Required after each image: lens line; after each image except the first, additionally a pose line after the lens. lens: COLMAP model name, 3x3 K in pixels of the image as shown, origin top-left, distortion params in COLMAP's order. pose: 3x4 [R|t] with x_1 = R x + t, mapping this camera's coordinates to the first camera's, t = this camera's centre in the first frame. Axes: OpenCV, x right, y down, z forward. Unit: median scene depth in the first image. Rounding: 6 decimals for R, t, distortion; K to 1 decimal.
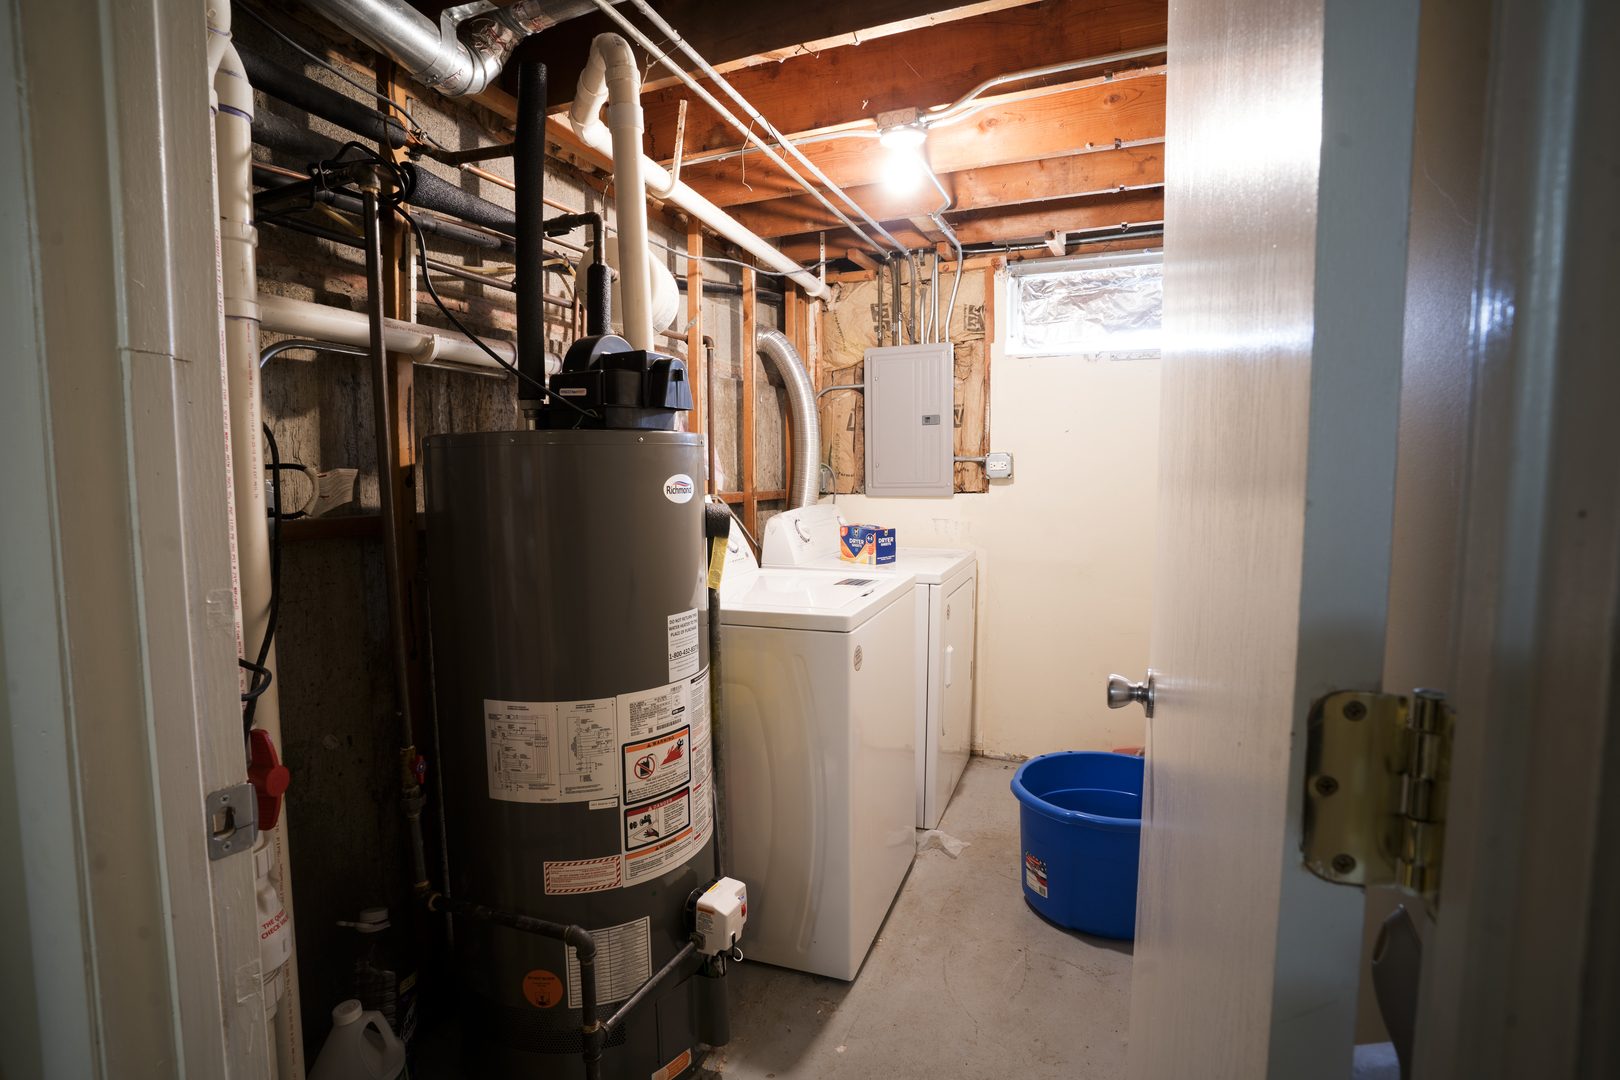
lens RADIAL K [[792.8, 0, 810.0], [0, 792.8, 540.0], [0, 0, 1]] dist [-0.001162, -0.000051]
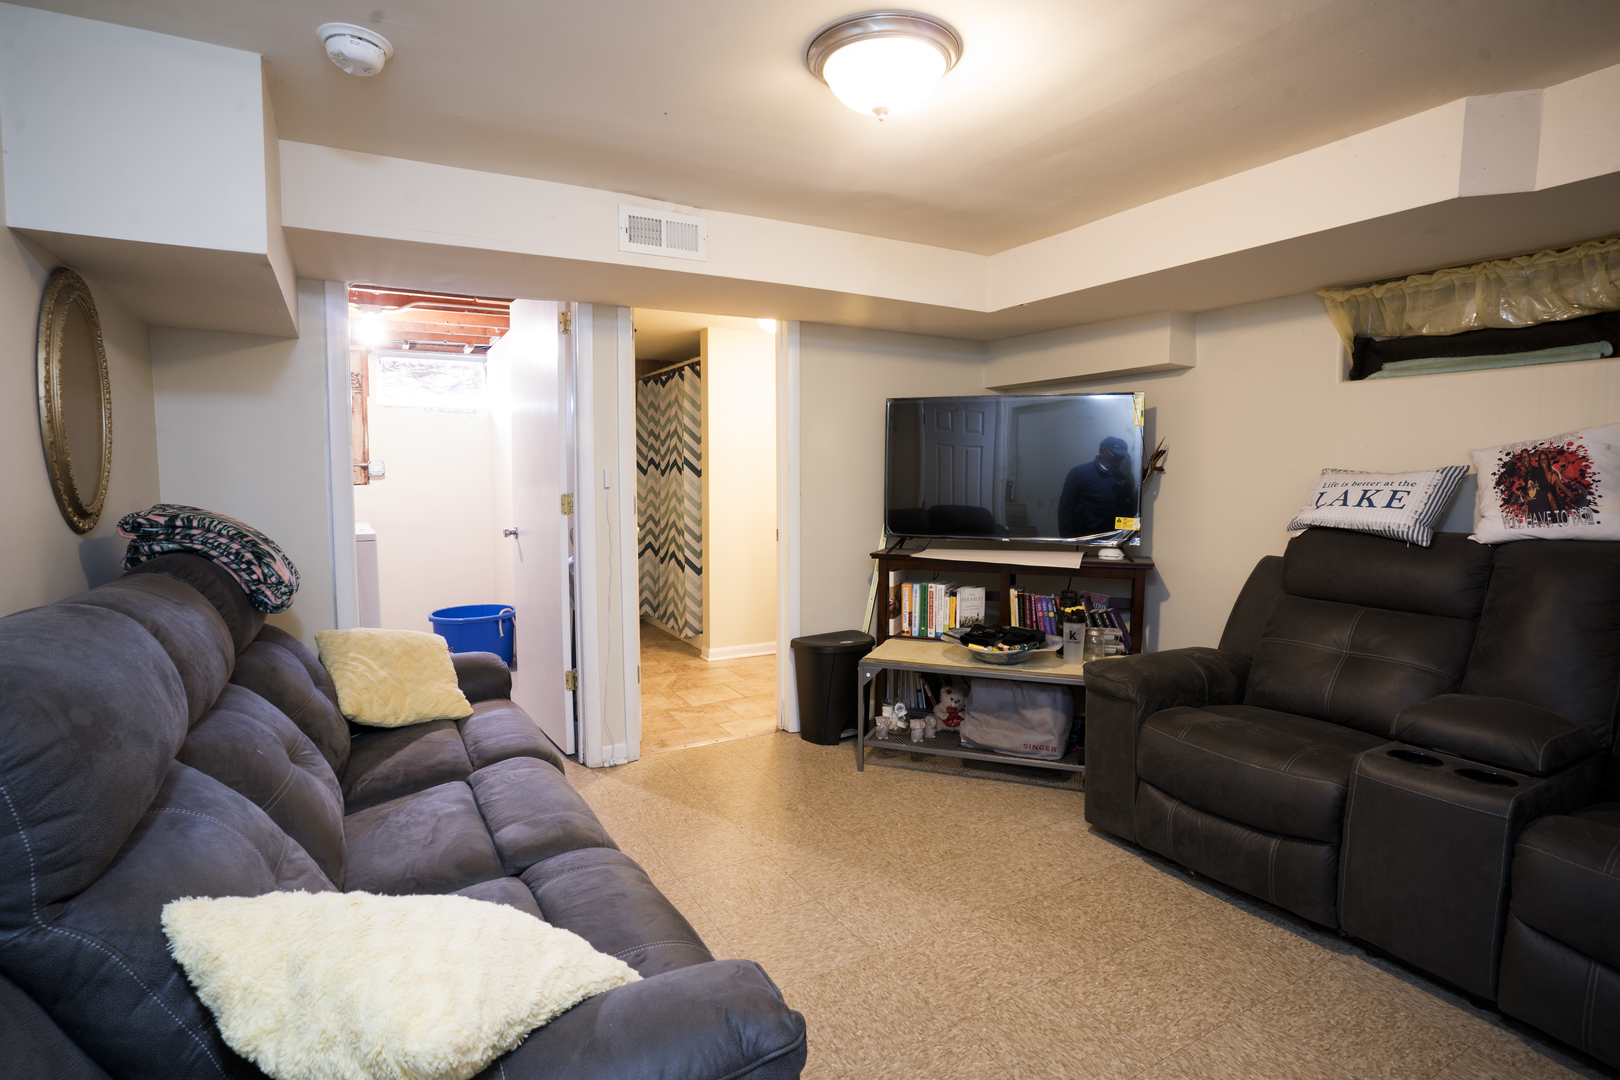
lens RADIAL K [[792.8, 0, 810.0], [0, 792.8, 540.0], [0, 0, 1]] dist [-0.001162, -0.000051]
pose [[0.618856, -0.067040, 0.782639, -0.524678], [0.062741, 0.997387, 0.035823, 0.056026], [-0.782995, 0.026934, 0.621445, -0.773965]]
